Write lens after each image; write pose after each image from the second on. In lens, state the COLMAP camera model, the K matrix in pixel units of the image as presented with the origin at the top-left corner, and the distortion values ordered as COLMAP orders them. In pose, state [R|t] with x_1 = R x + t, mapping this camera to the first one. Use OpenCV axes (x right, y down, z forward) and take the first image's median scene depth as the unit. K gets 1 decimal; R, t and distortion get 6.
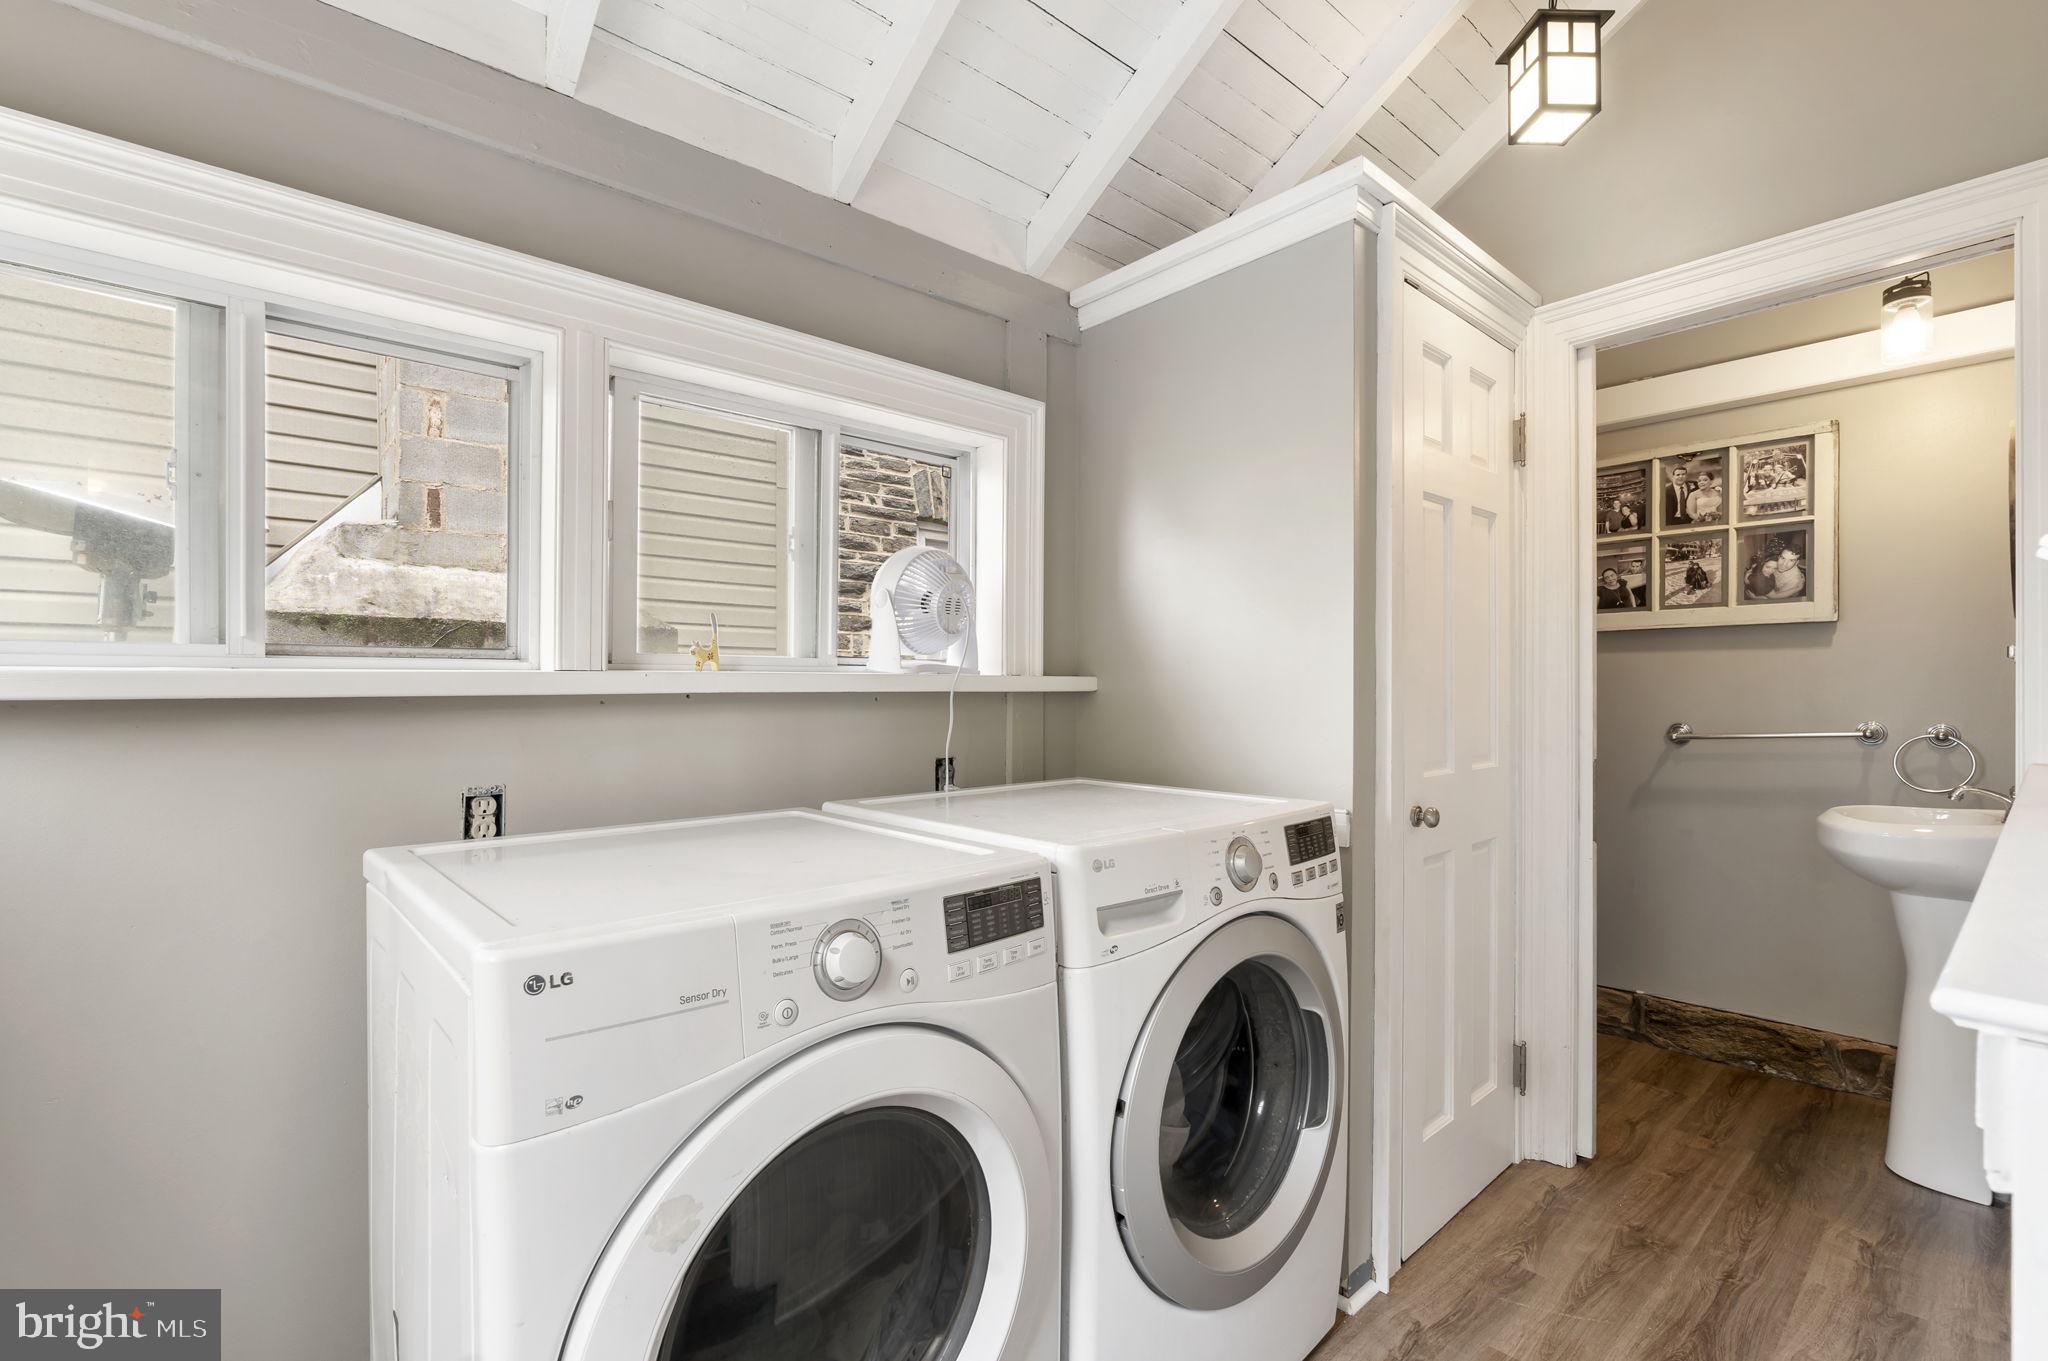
lens RADIAL K [[927.1, 0, 1070.1], [0, 927.1, 691.4], [0, 0, 1]] dist [-0.010671, 0.003215]
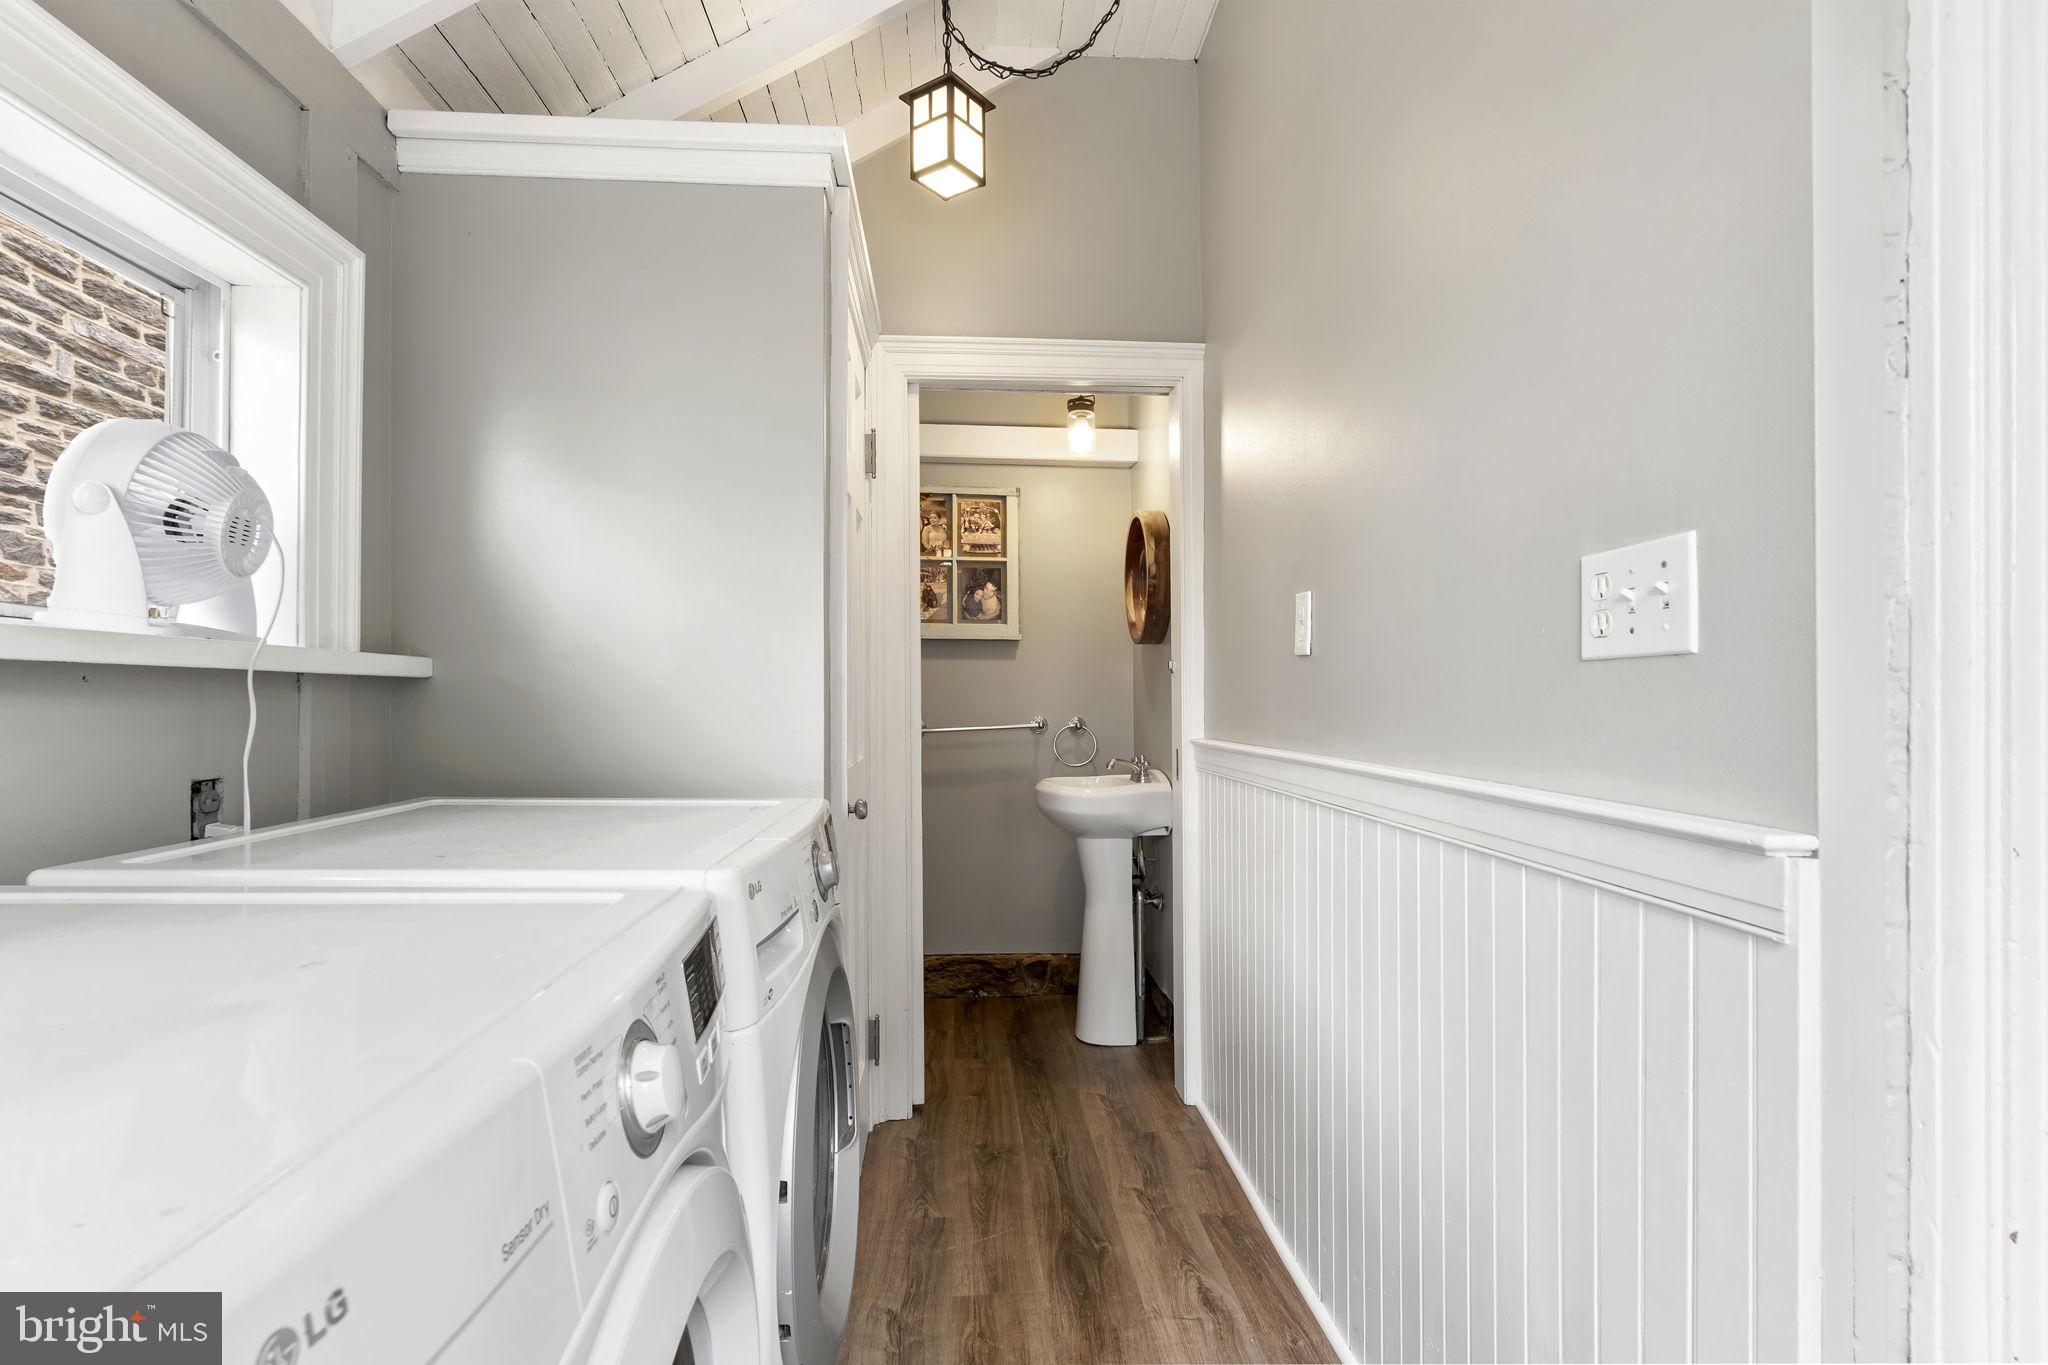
lens RADIAL K [[932.9, 0, 1027.0], [0, 932.9, 694.2], [0, 0, 1]] dist [-0.010345, 0.002599]
pose [[0.631661, 0.011944, 0.775152, -0.248396], [-0.007385, 0.999929, -0.009390, 0.017017], [-0.775209, 0.000207, 0.631705, 0.189623]]
